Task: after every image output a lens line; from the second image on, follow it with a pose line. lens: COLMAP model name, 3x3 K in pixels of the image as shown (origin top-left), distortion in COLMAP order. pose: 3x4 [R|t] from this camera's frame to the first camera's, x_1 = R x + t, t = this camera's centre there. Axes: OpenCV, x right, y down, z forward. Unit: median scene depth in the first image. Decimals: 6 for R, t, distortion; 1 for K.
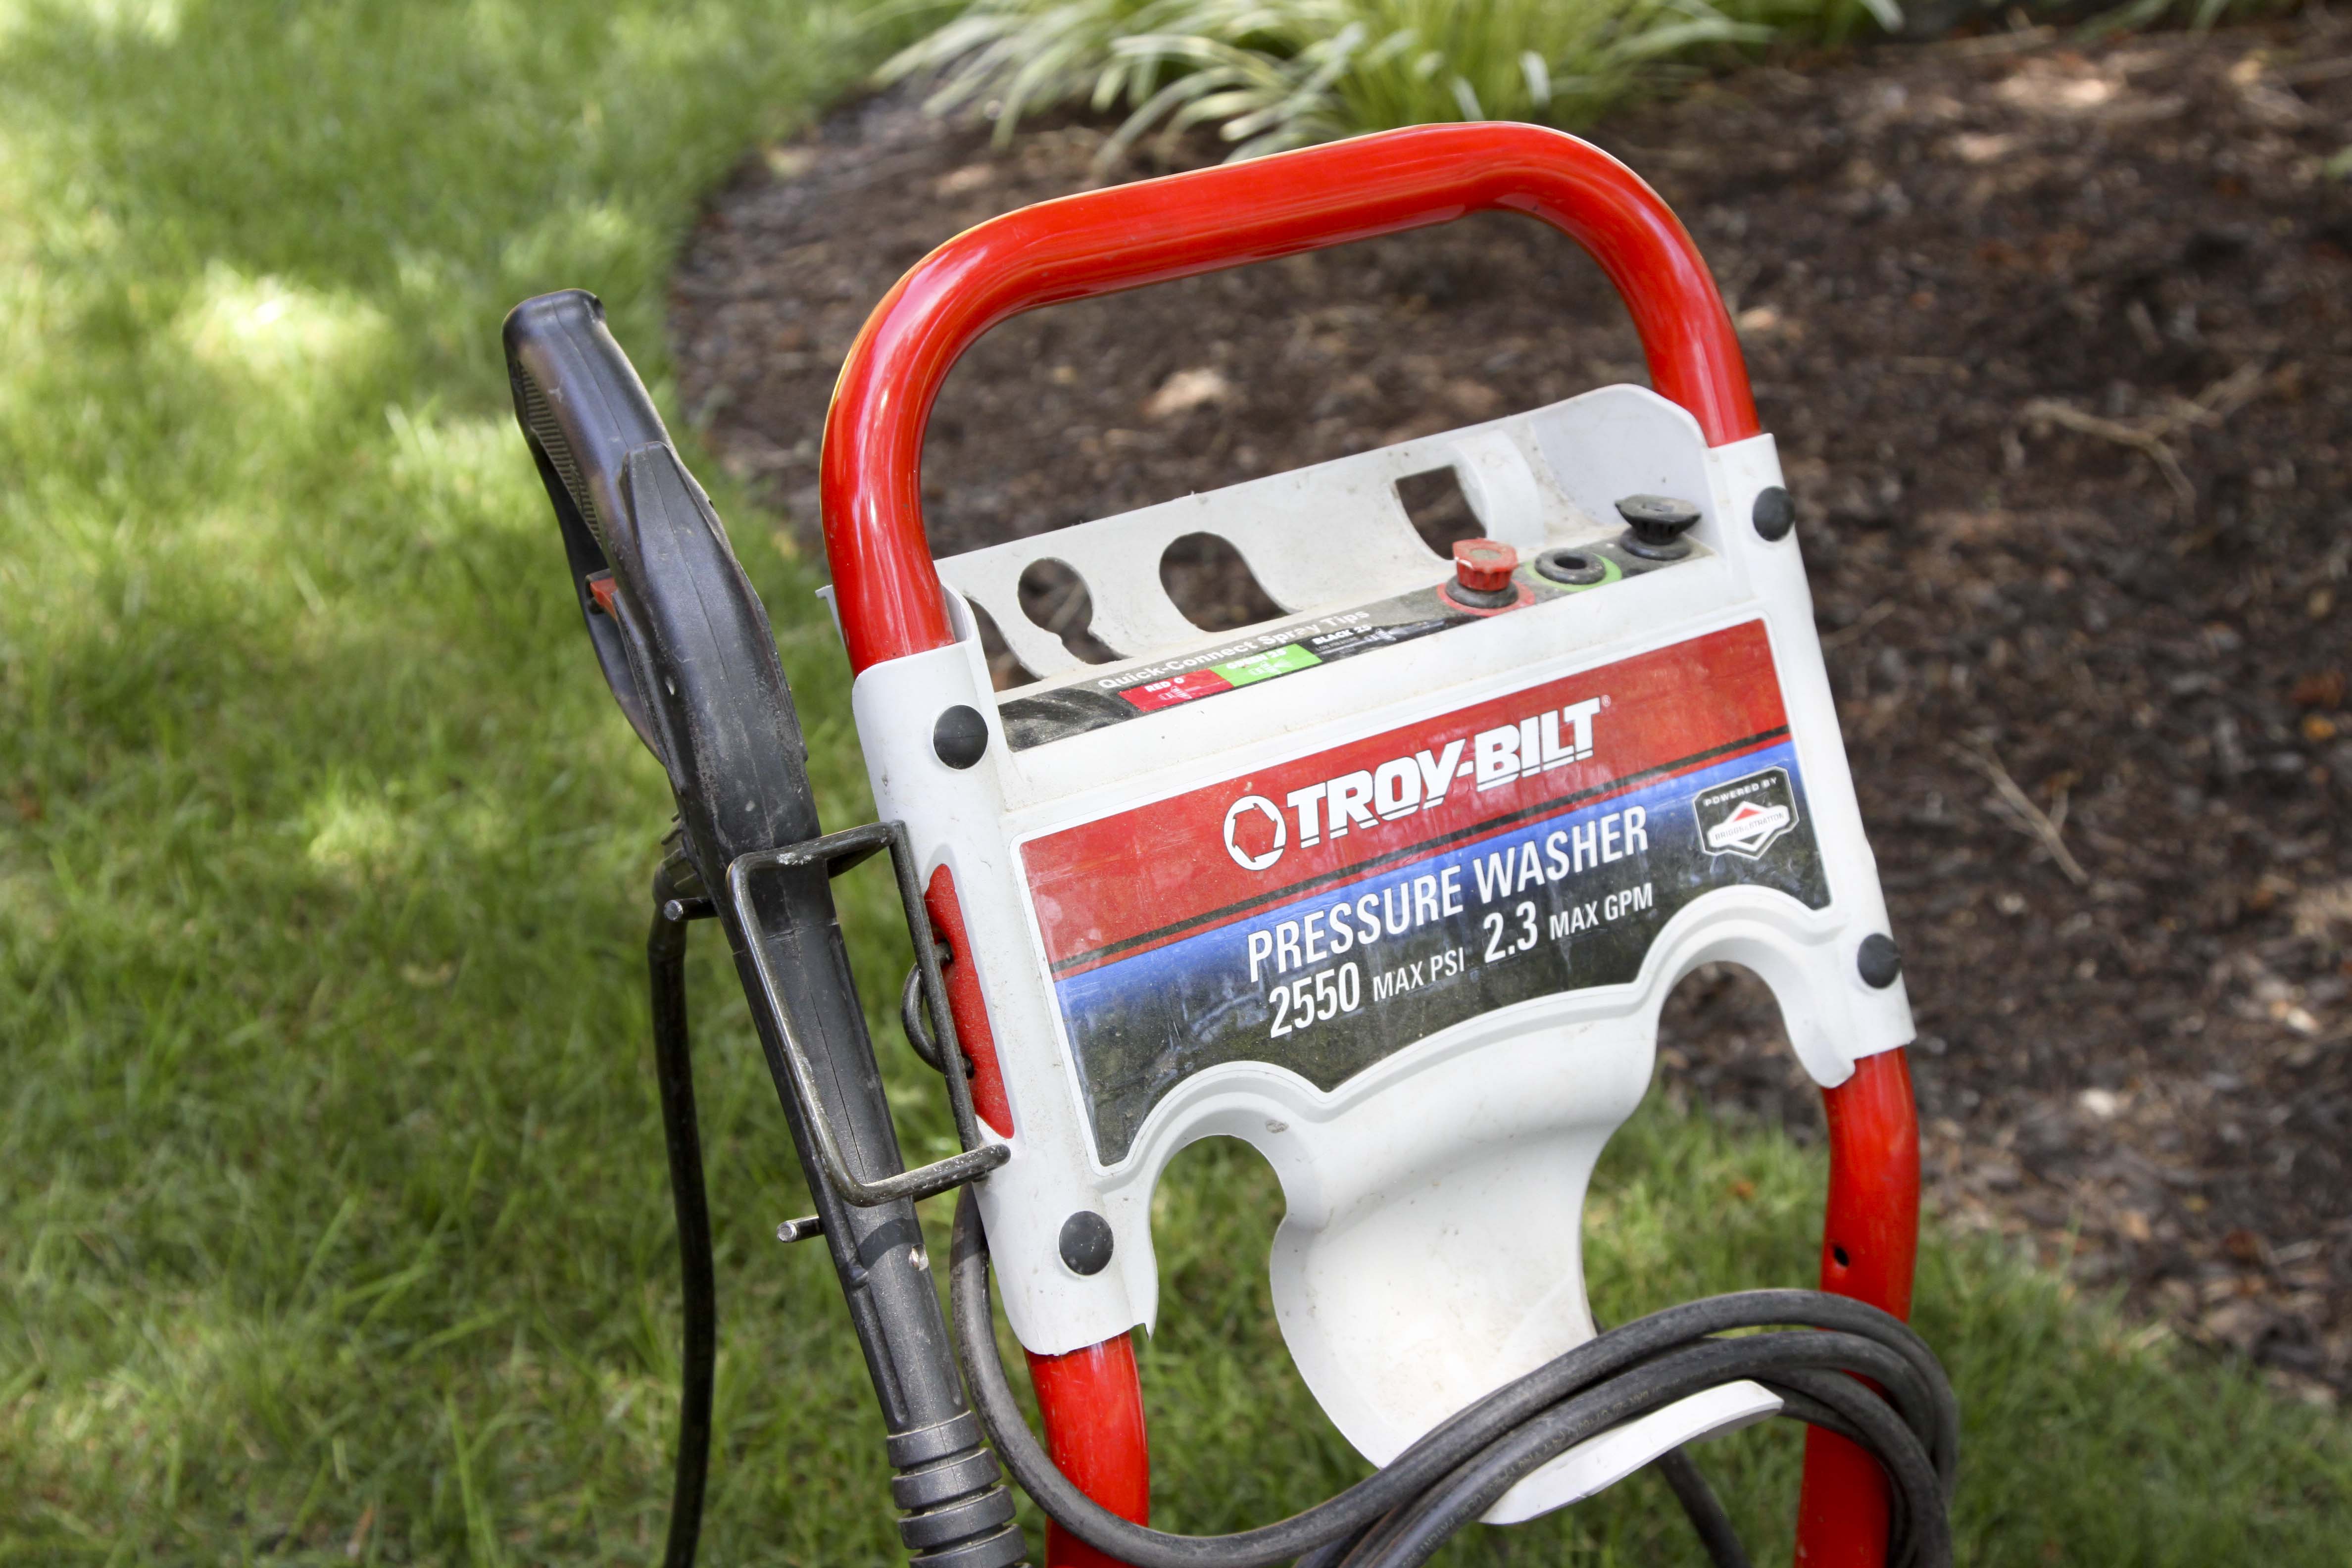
lens RADIAL K [[4614.4, 0, 1189.1], [0, 4614.4, 792.6], [0, 0, 1]] dist [0.043586, 0.000000]
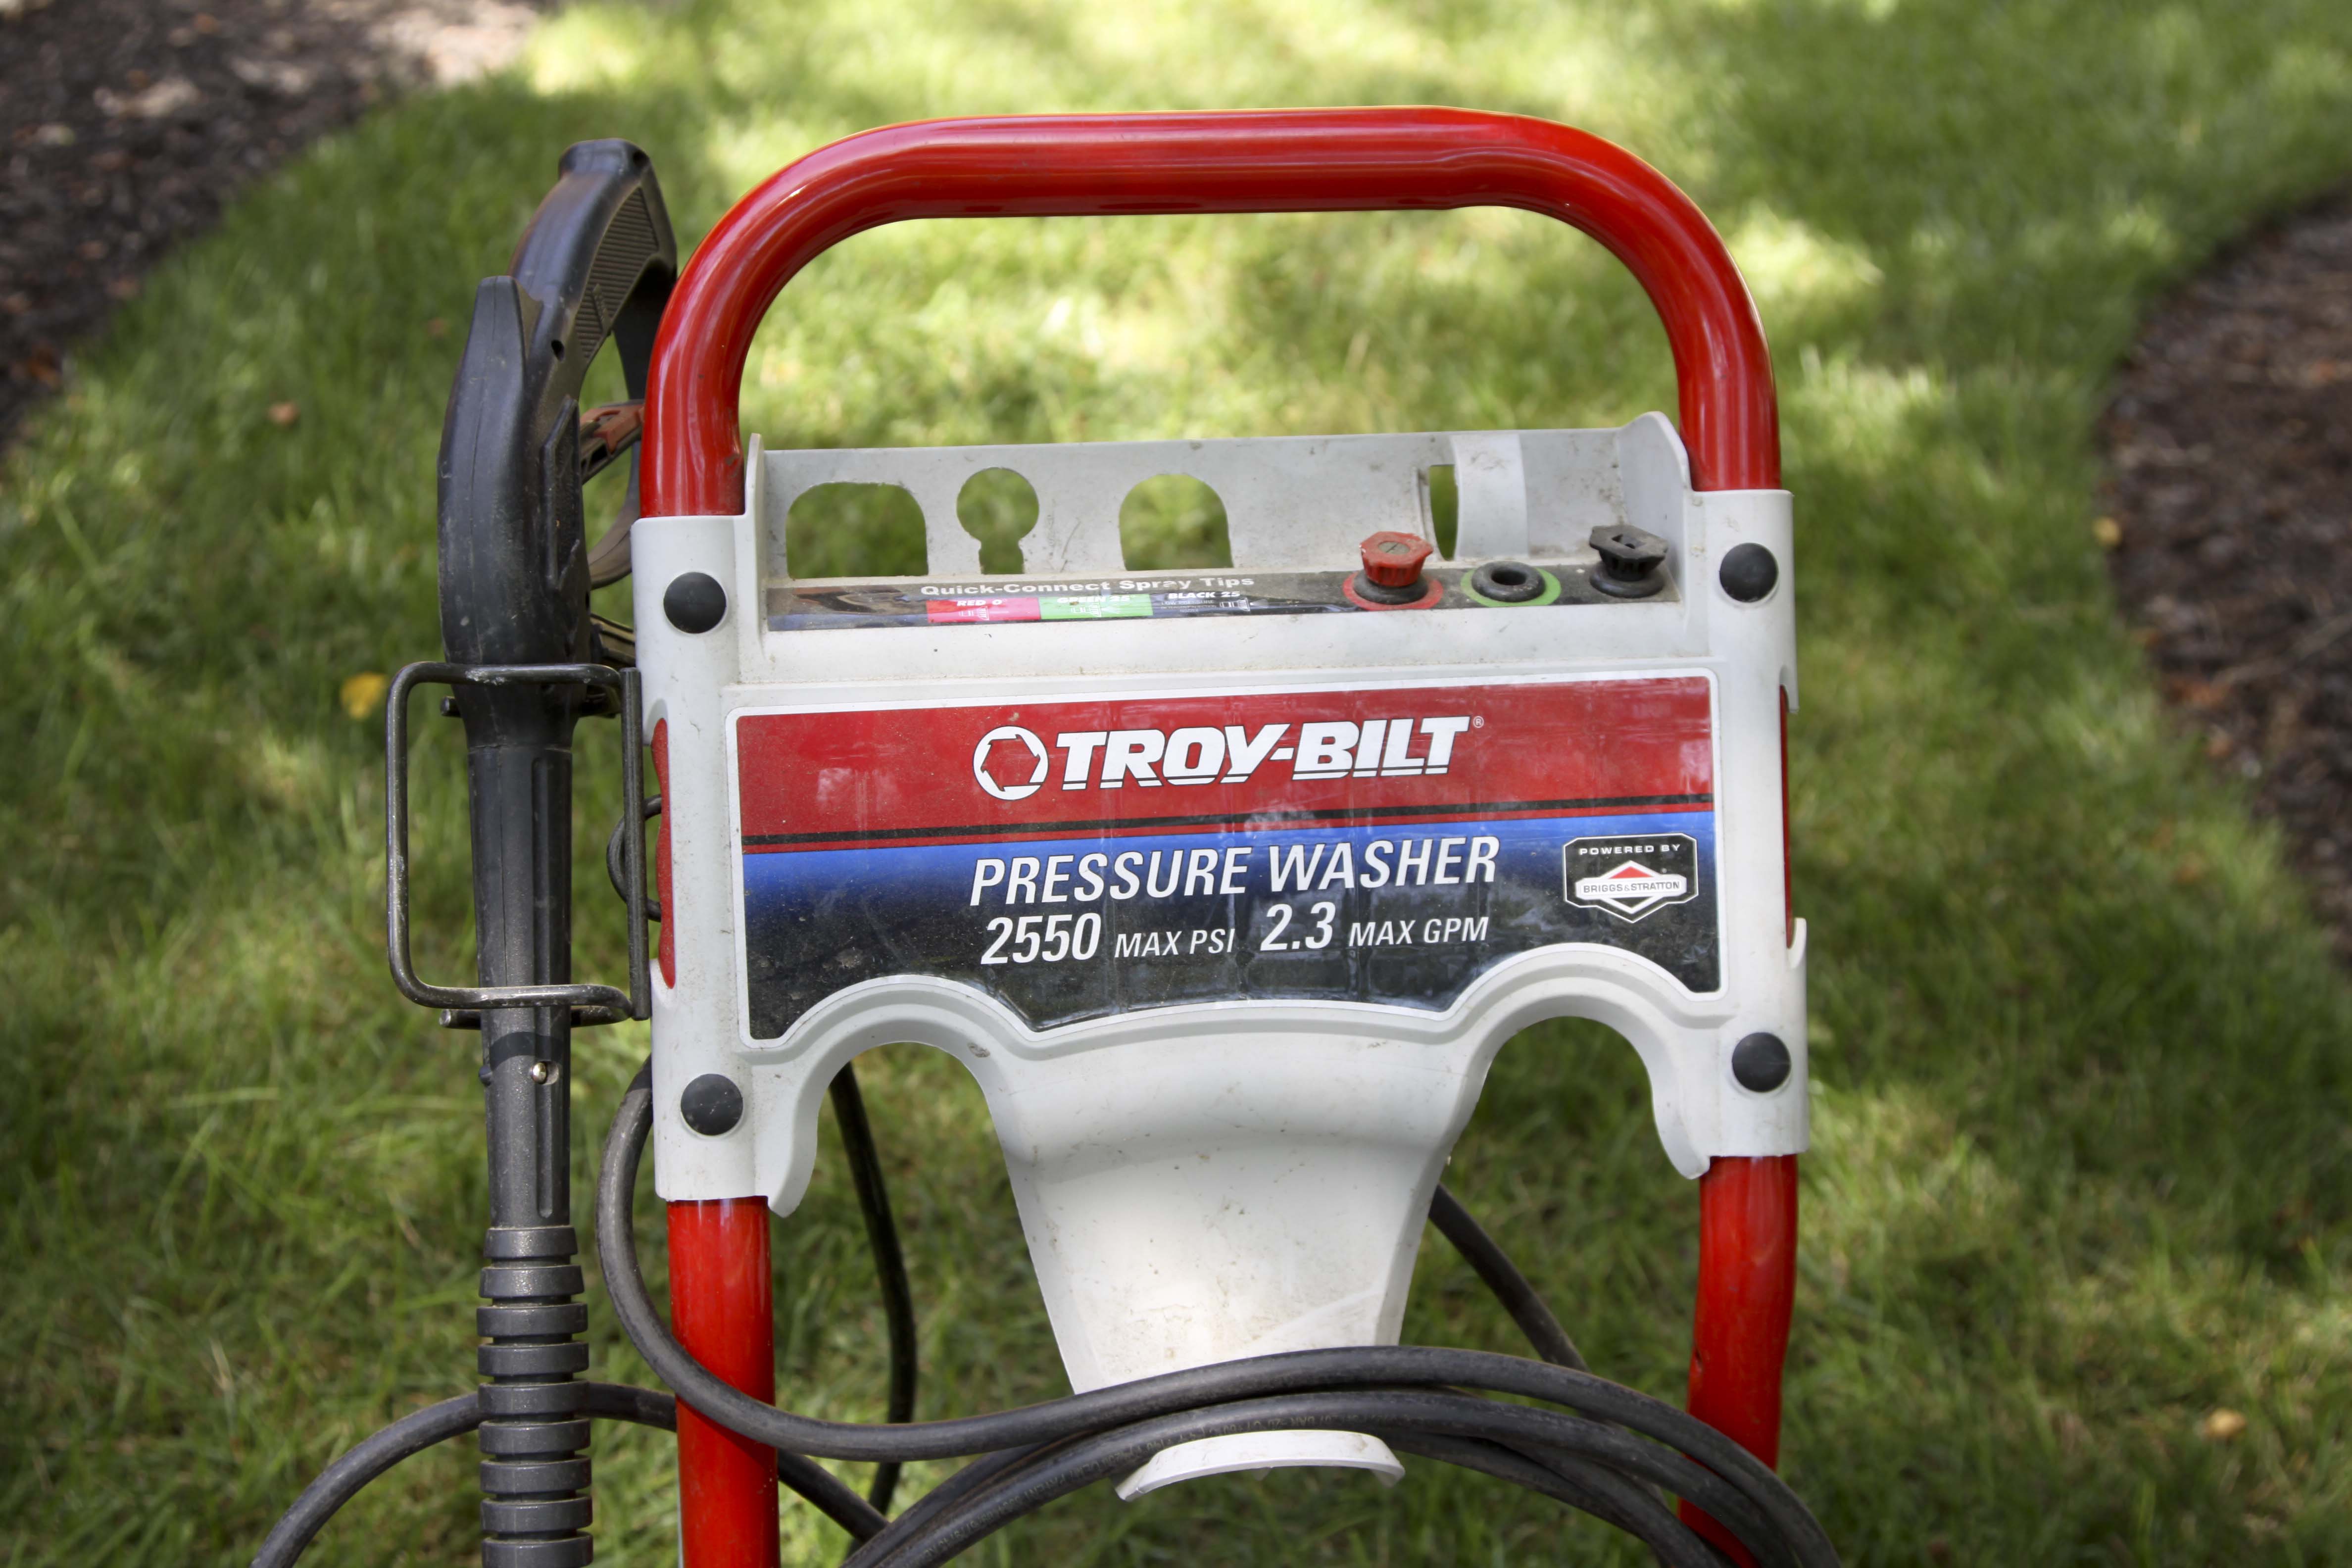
lens RADIAL K [[3893.4, 0, 1145.0], [0, 3893.4, 853.4], [0, 0, 1]] dist [0.012137, 0.000000]
pose [[0.847461, 0.229738, -0.478571, 0.434163], [-0.208432, 0.973110, 0.098046, -0.059387], [0.488227, 0.016659, 0.872558, 0.260066]]
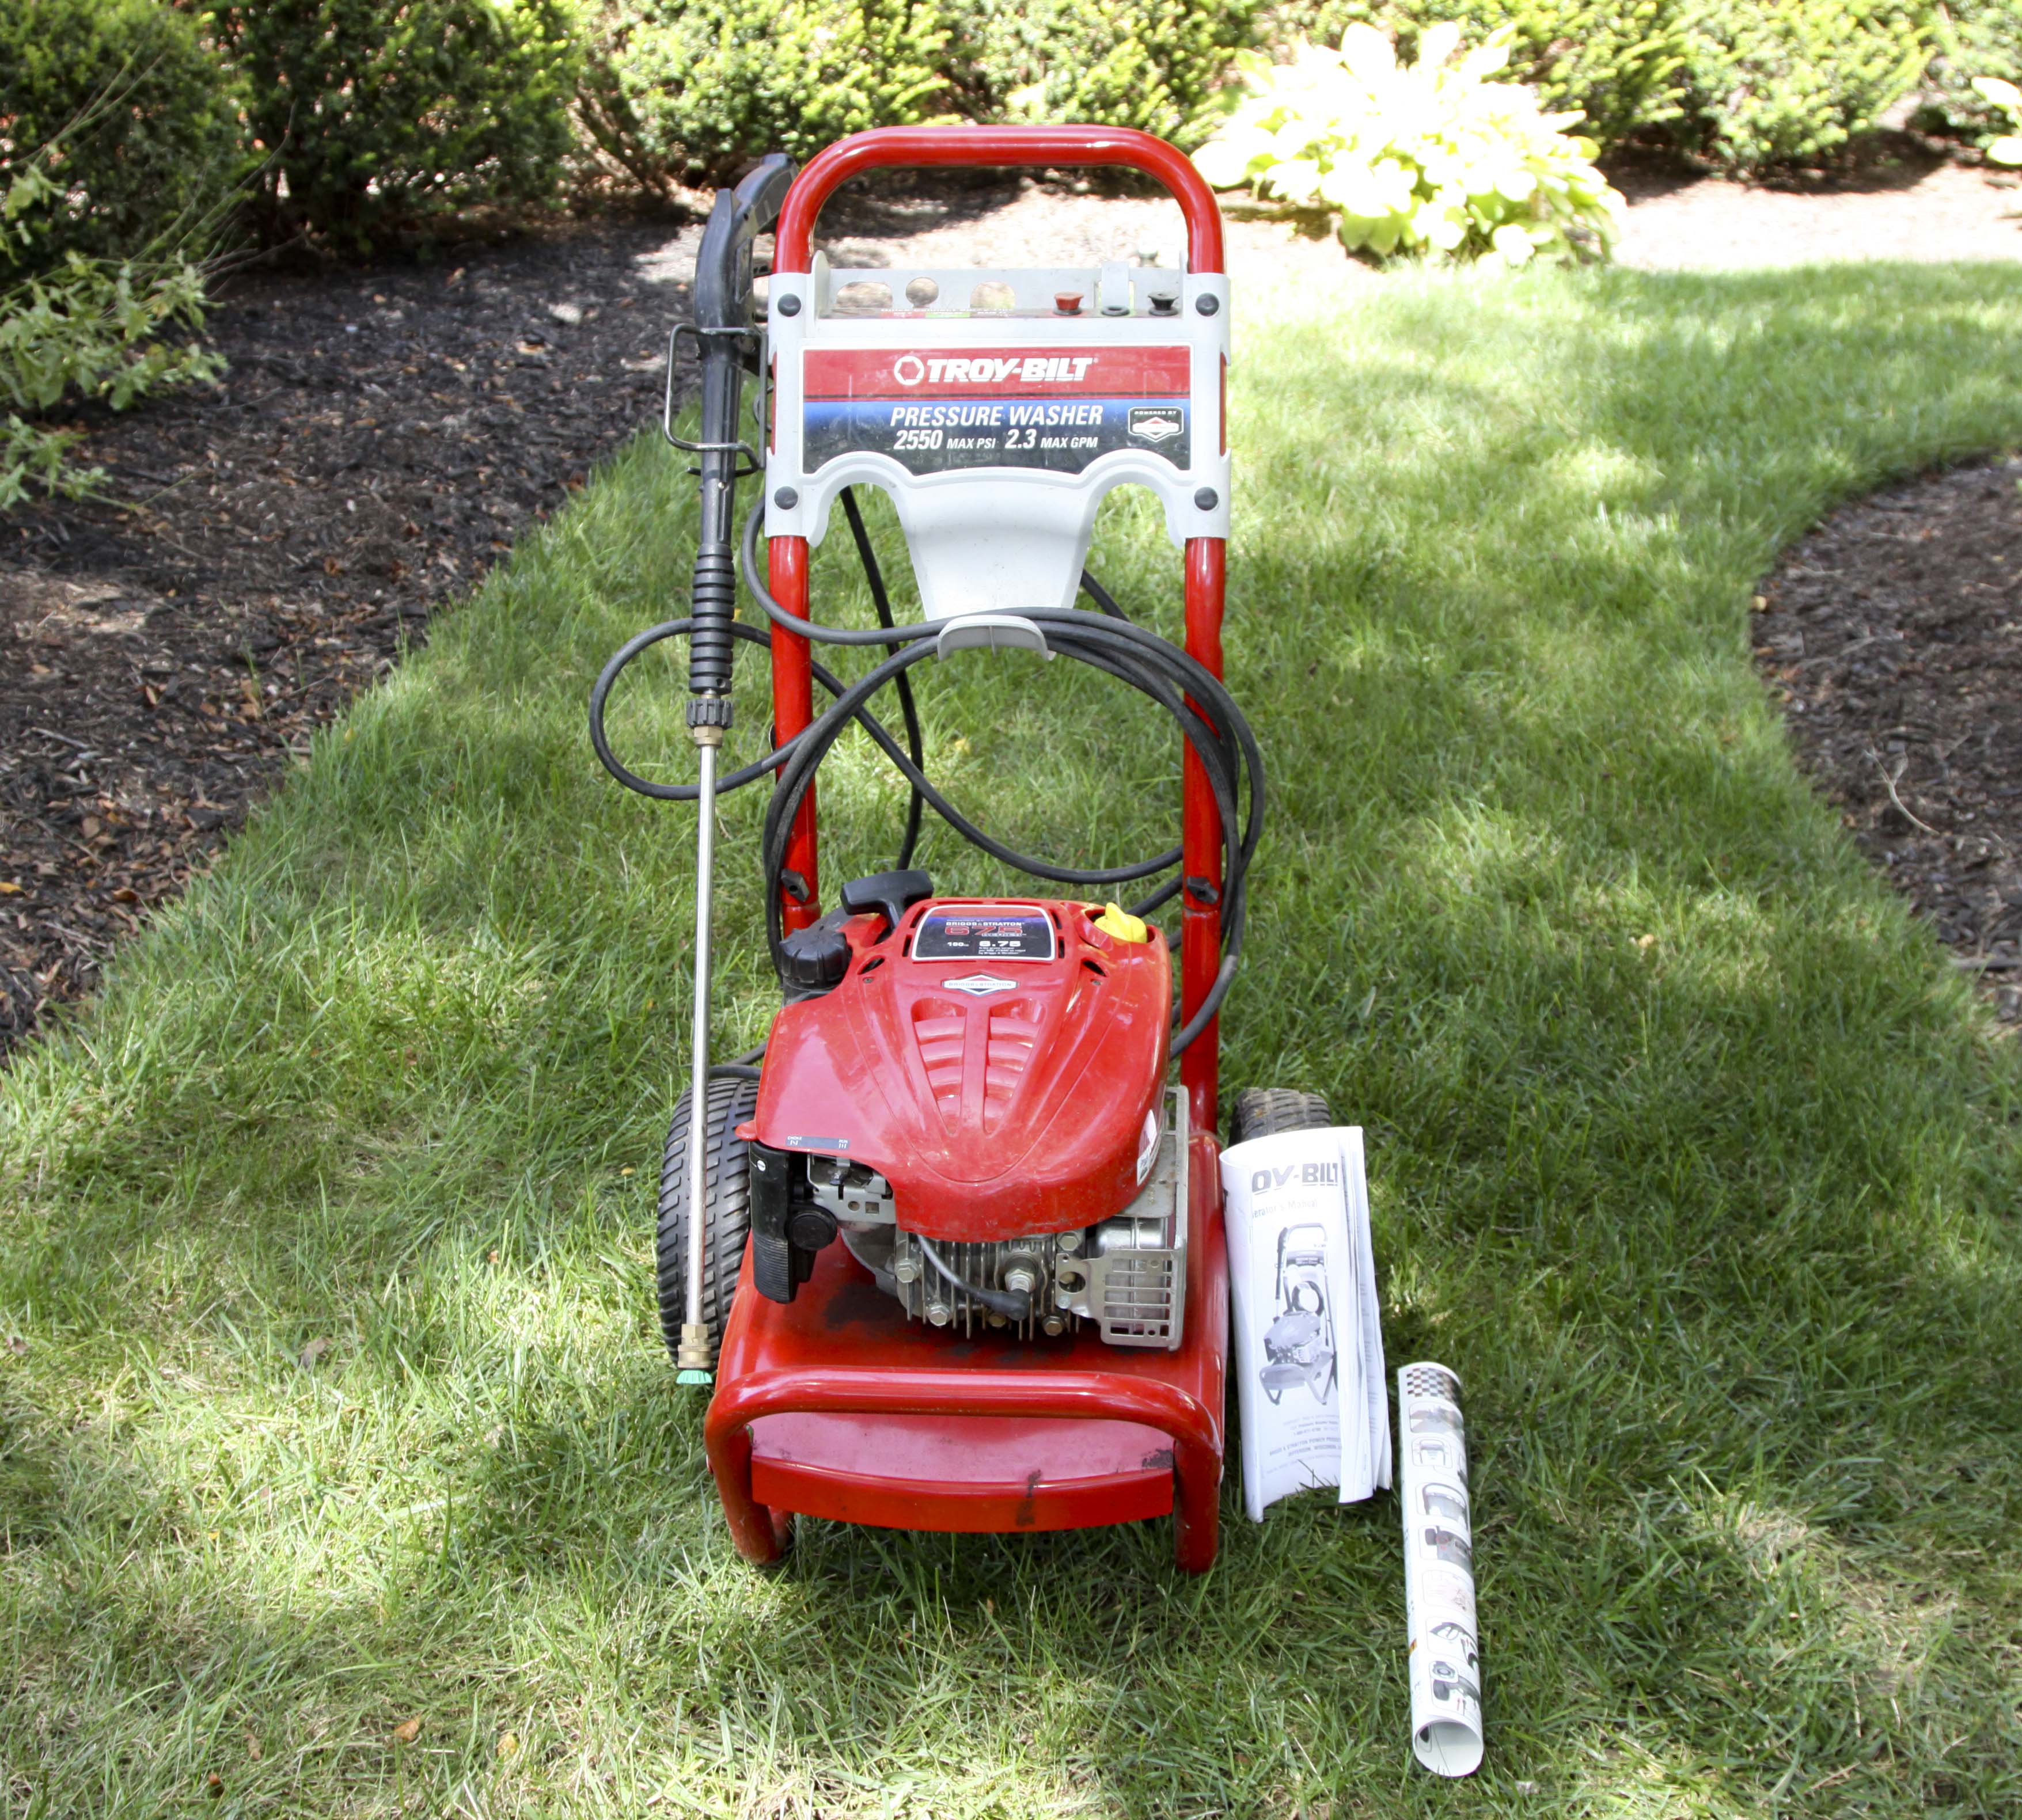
lens RADIAL K [[3071.2, 0, 1010.8], [0, 3071.2, 904.0], [0, 0, 1]] dist [-0.123453, 0.000000]
pose [[0.761931, 0.215692, -0.610686, 1.114640], [-0.240004, 0.969815, 0.043091, 0.201275], [0.601547, 0.113735, 0.790699, -0.266271]]
